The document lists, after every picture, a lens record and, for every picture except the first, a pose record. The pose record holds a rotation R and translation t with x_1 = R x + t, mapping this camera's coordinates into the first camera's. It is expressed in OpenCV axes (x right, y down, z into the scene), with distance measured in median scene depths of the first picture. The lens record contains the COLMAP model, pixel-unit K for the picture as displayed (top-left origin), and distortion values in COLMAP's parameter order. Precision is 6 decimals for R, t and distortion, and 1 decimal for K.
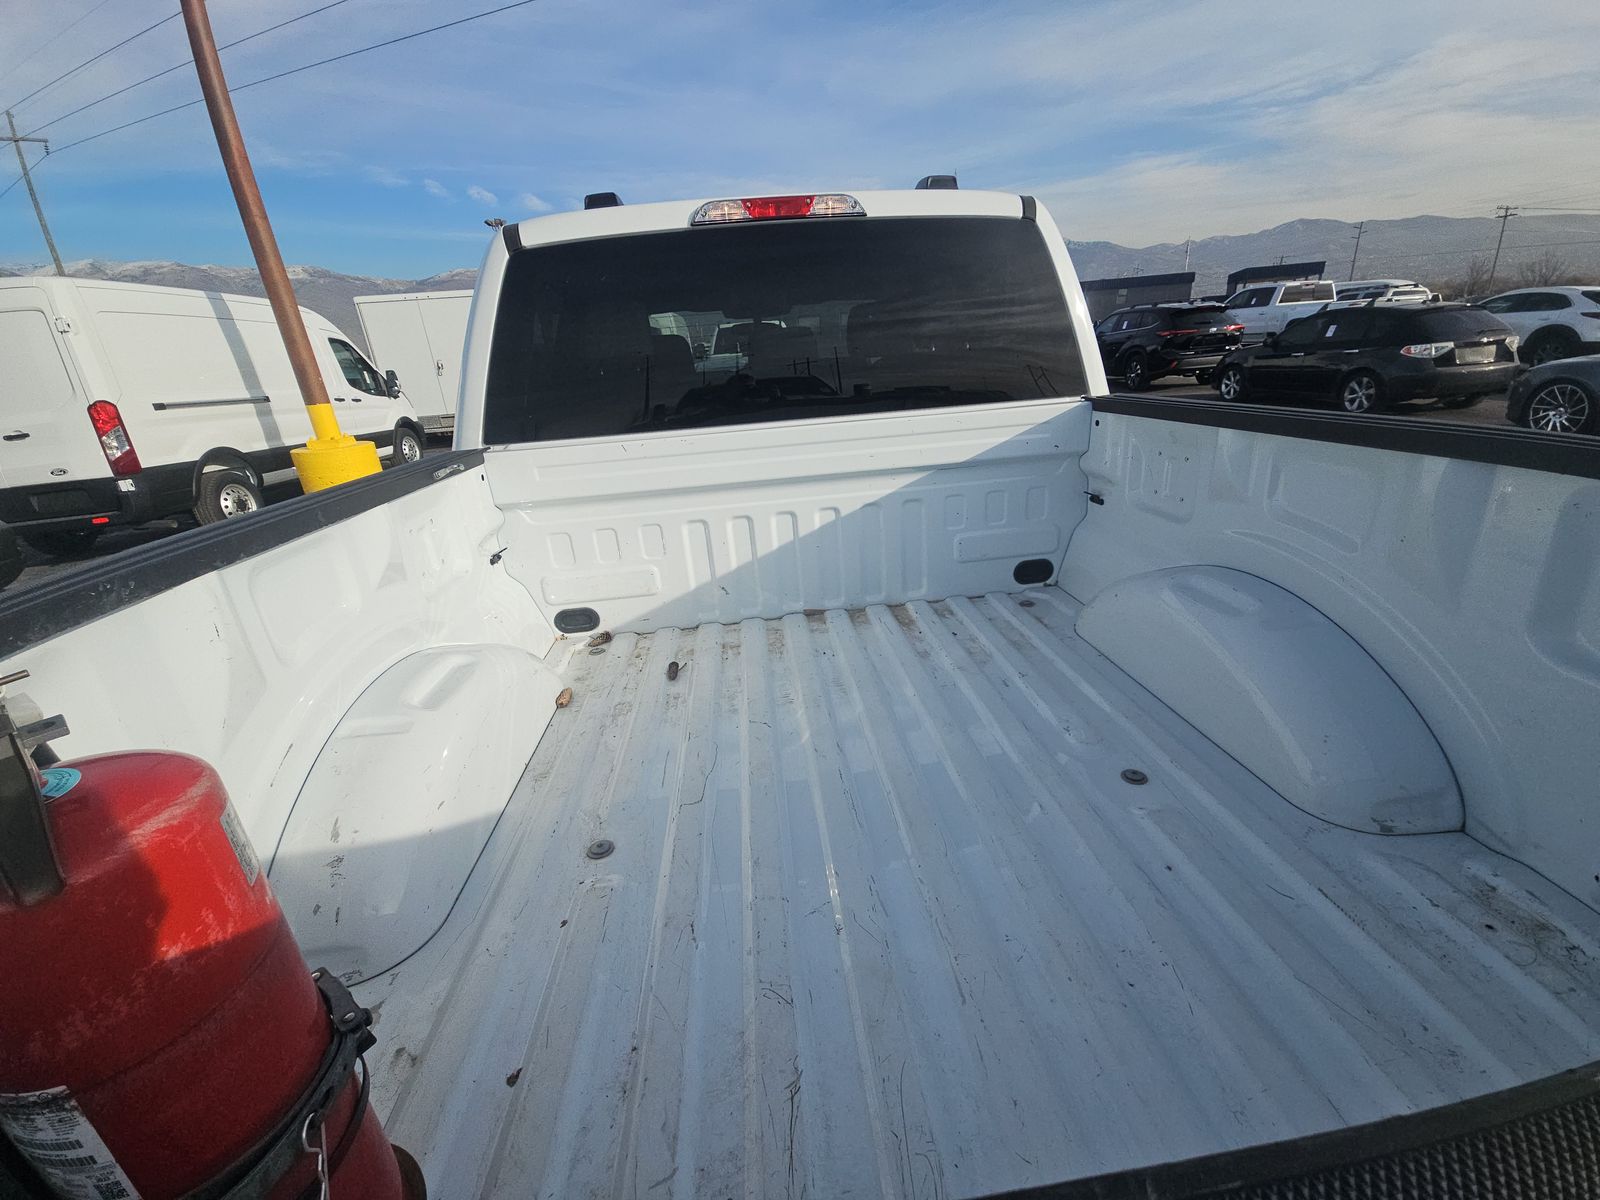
lens RADIAL K [[656.5, 0, 800.0], [0, 656.5, 600.0], [0, 0, 1]] dist [0.030054, -0.018500]
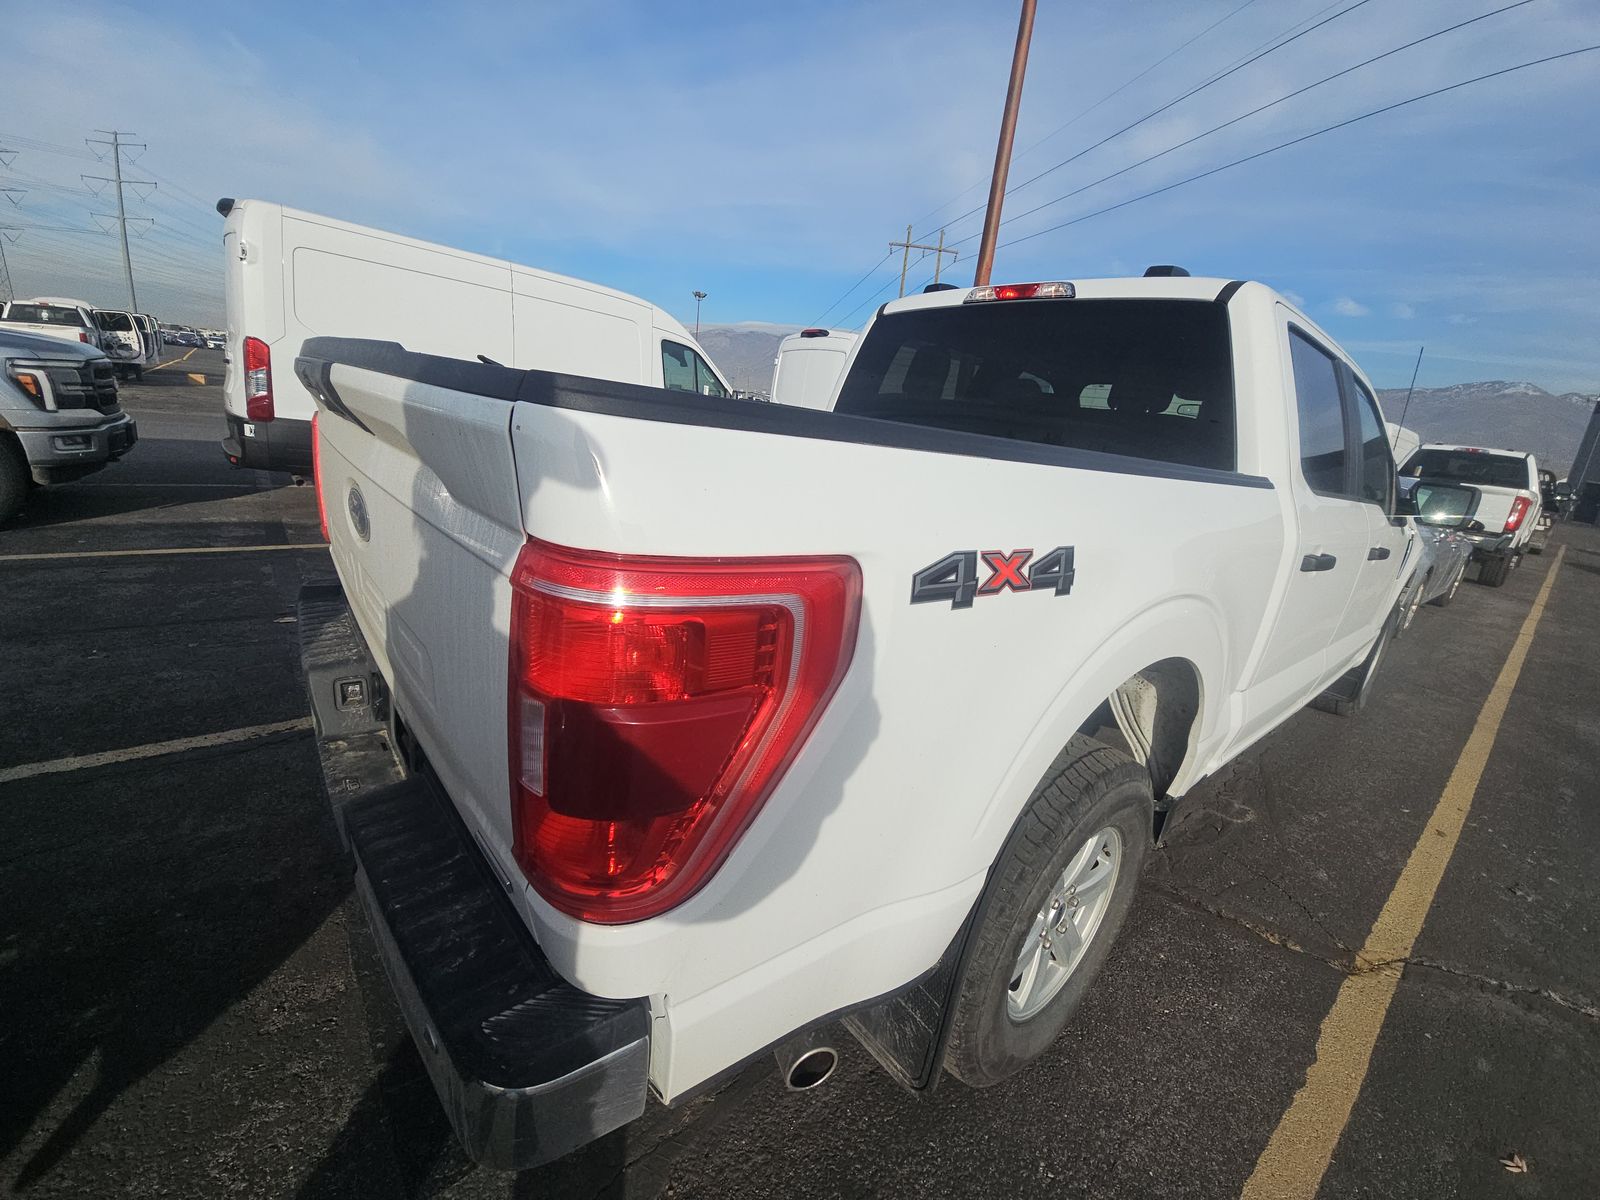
lens RADIAL K [[656.5, 0, 800.0], [0, 656.5, 600.0], [0, 0, 1]] dist [0.030054, -0.018500]
pose [[0.540498, 0.352816, -0.763795, 0.990706], [-0.441578, 0.891698, 0.099416, 0.043930], [0.716150, 0.283541, 0.637757, -0.022992]]
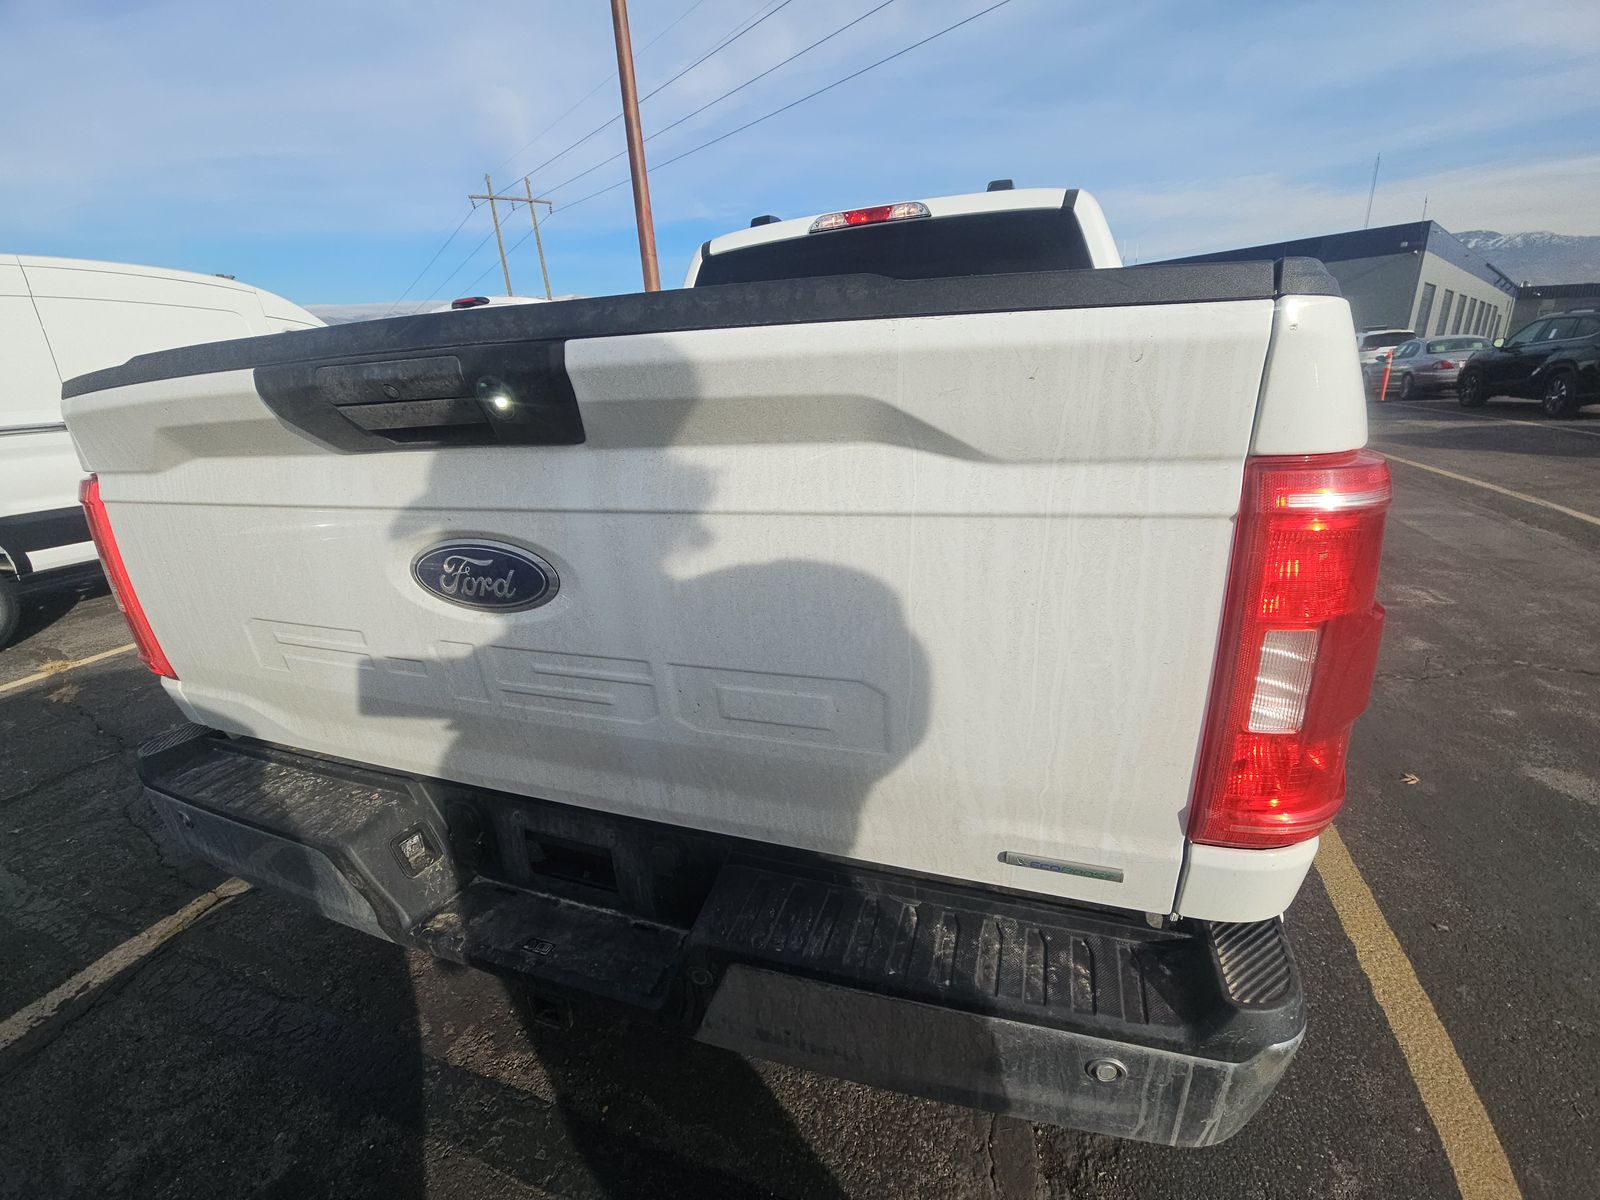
lens RADIAL K [[656.5, 0, 800.0], [0, 656.5, 600.0], [0, 0, 1]] dist [0.030054, -0.018500]
pose [[0.891597, 0.162738, -0.422577, 0.558047], [-0.173574, 0.984735, 0.013006, 0.215046], [0.418243, 0.061752, 0.906233, -0.280815]]
